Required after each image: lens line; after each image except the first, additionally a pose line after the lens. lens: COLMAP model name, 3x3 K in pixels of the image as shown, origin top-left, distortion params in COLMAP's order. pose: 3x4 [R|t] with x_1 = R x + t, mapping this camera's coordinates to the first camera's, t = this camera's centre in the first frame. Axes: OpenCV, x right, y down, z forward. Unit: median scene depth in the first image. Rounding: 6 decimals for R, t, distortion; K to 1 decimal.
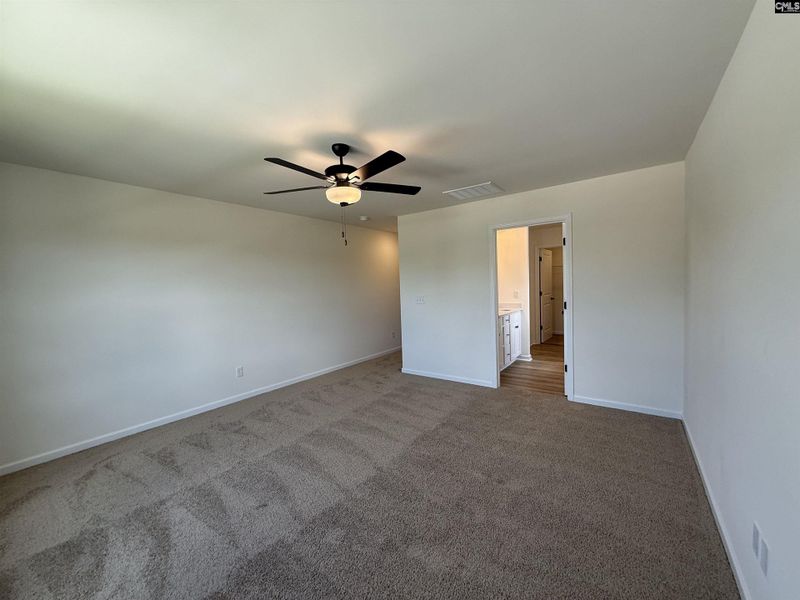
lens RADIAL K [[318.5, 0, 398.7], [0, 318.5, 301.0], [0, 0, 1]] dist [0.000567, 0.000484]
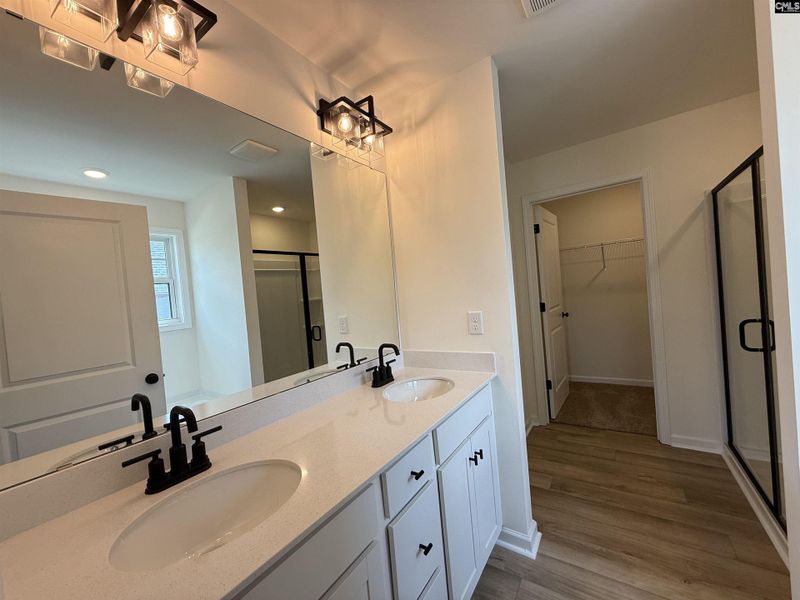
lens RADIAL K [[318.5, 0, 398.7], [0, 318.5, 301.0], [0, 0, 1]] dist [0.000567, 0.000484]
pose [[0.997843, -0.055894, 0.034439, 0.232325], [0.057131, 0.997715, -0.036066, -0.027536], [-0.032344, 0.037955, 0.998756, 0.566551]]
